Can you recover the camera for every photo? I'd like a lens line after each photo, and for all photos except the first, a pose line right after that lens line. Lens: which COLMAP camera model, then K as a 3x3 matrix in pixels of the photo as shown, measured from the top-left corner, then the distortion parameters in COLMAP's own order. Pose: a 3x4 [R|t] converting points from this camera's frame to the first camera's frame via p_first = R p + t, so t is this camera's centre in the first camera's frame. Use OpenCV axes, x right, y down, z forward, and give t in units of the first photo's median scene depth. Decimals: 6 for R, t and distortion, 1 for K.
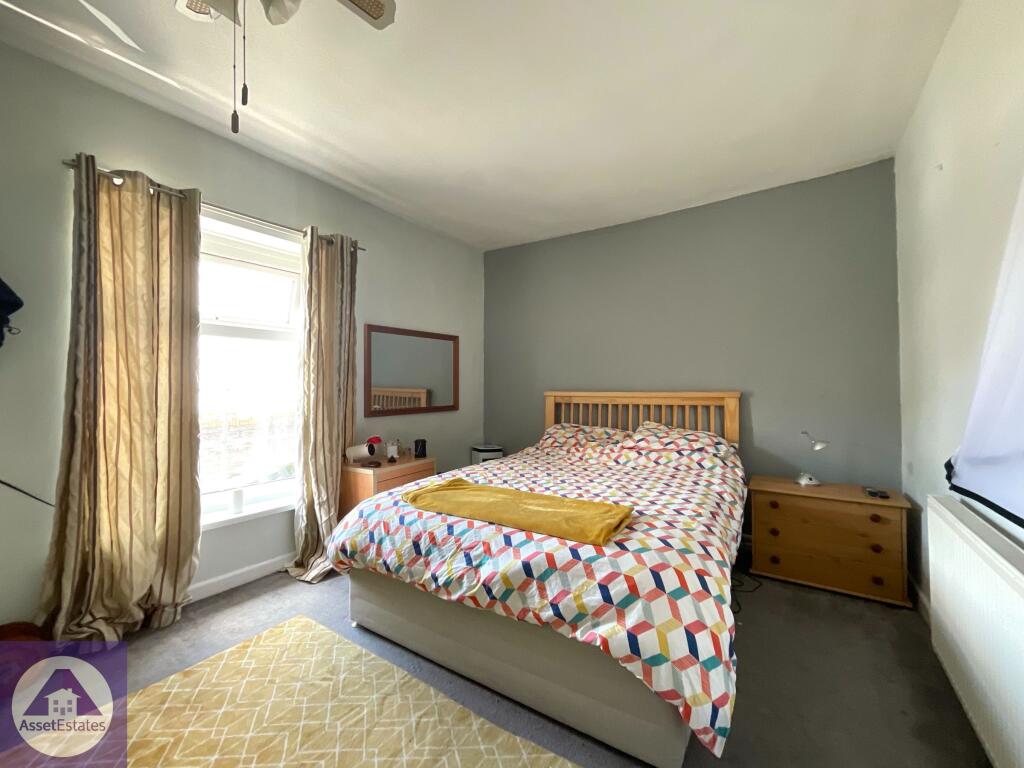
lens RADIAL K [[418.6, 0, 510.0], [0, 418.6, 383.1], [0, 0, 1]] dist [-0.002504, 0.003536]
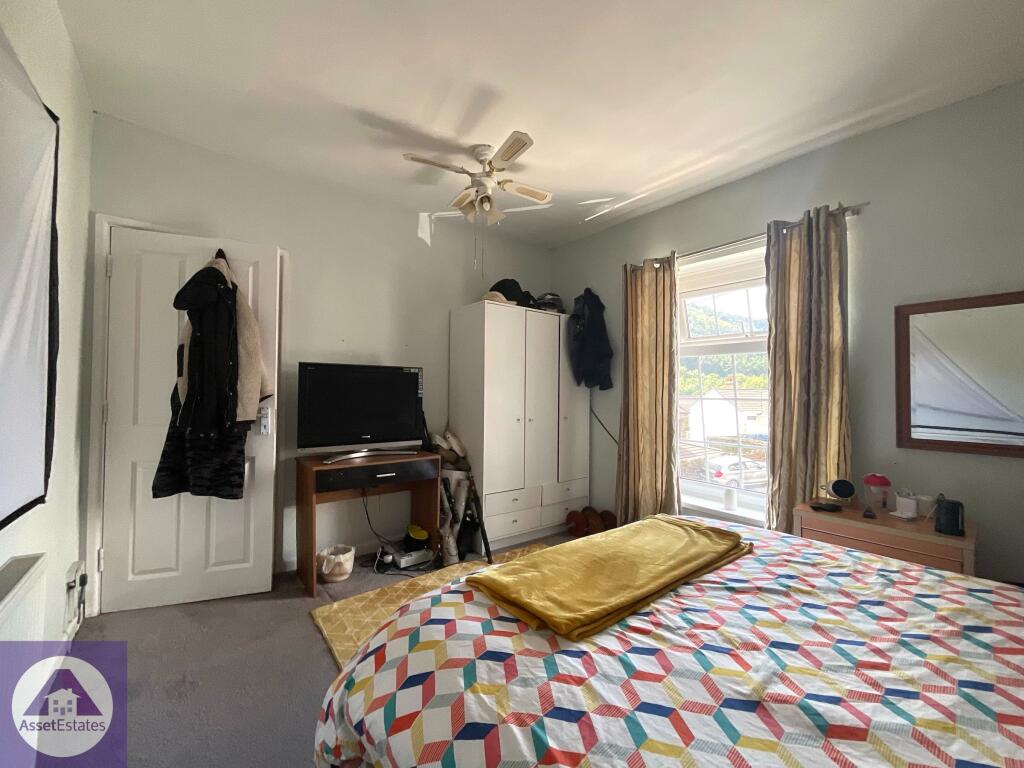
lens RADIAL K [[418.6, 0, 510.0], [0, 418.6, 383.1], [0, 0, 1]] dist [-0.002504, 0.003536]
pose [[-0.303604, -0.009715, -0.952749, 0.735012], [0.005485, 0.999914, -0.011944, -0.021682], [0.952782, -0.008852, -0.303525, 0.951022]]
